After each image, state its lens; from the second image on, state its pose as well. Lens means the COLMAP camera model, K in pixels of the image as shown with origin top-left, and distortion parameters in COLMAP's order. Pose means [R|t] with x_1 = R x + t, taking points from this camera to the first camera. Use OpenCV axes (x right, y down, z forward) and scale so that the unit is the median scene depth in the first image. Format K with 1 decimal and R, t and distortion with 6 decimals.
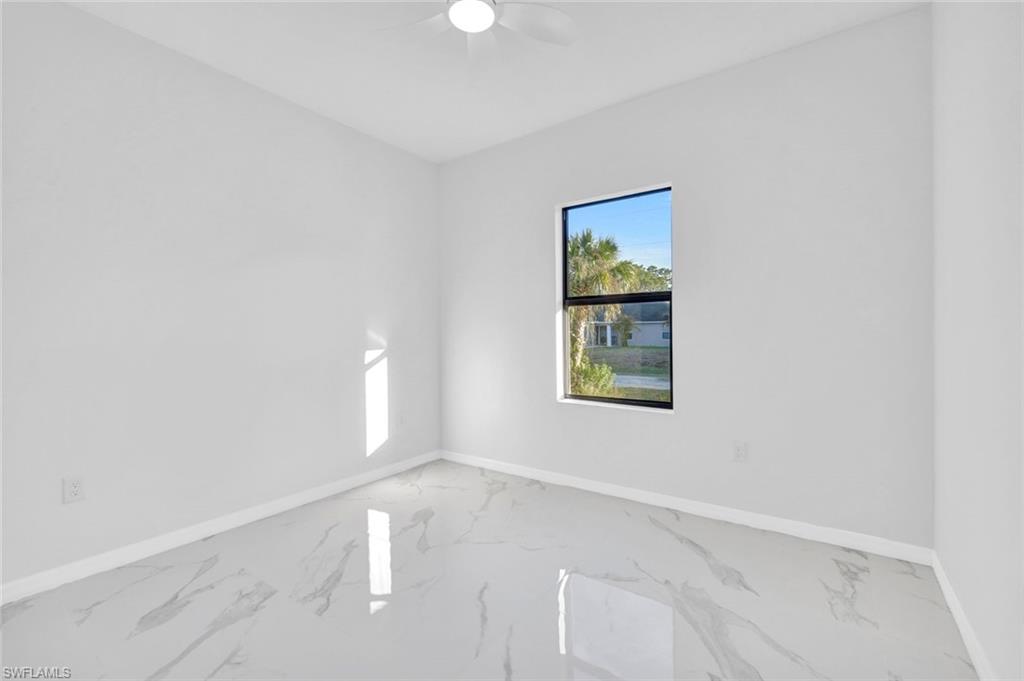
lens RADIAL K [[440.8, 0, 512.0], [0, 440.8, 340.5], [0, 0, 1]] dist [0.013703, -0.000051]
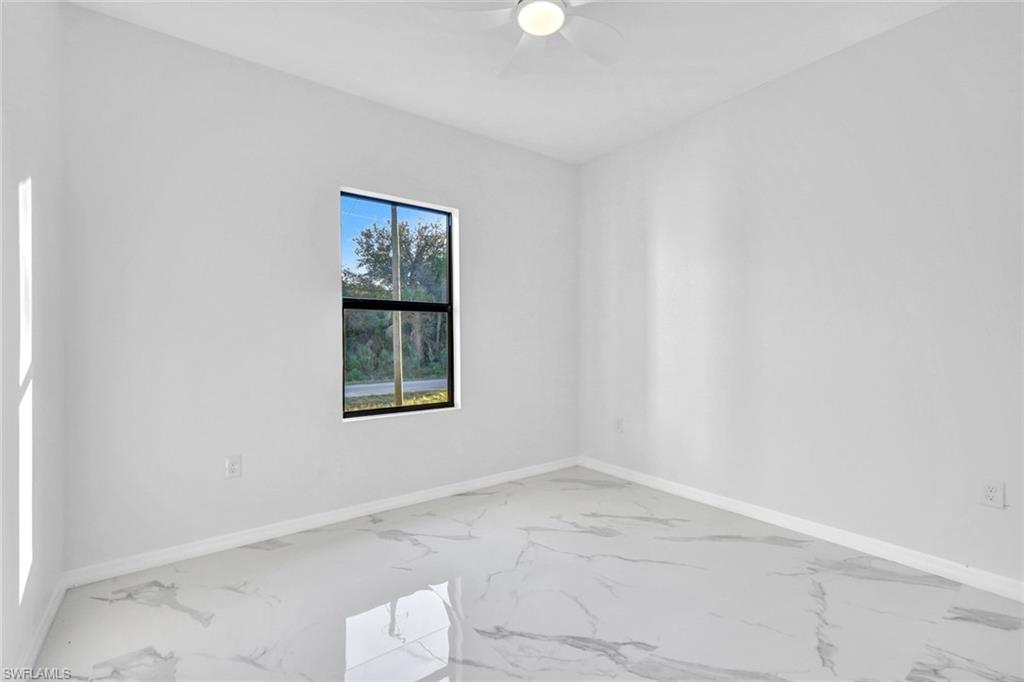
lens RADIAL K [[440.8, 0, 512.0], [0, 440.8, 341.0], [0, 0, 1]] dist [0.013703, -0.000051]
pose [[0.304718, 0.013467, 0.952347, -0.777645], [0.012285, 0.999761, -0.018068, 0.004965], [-0.952363, 0.017205, 0.304480, 0.556720]]
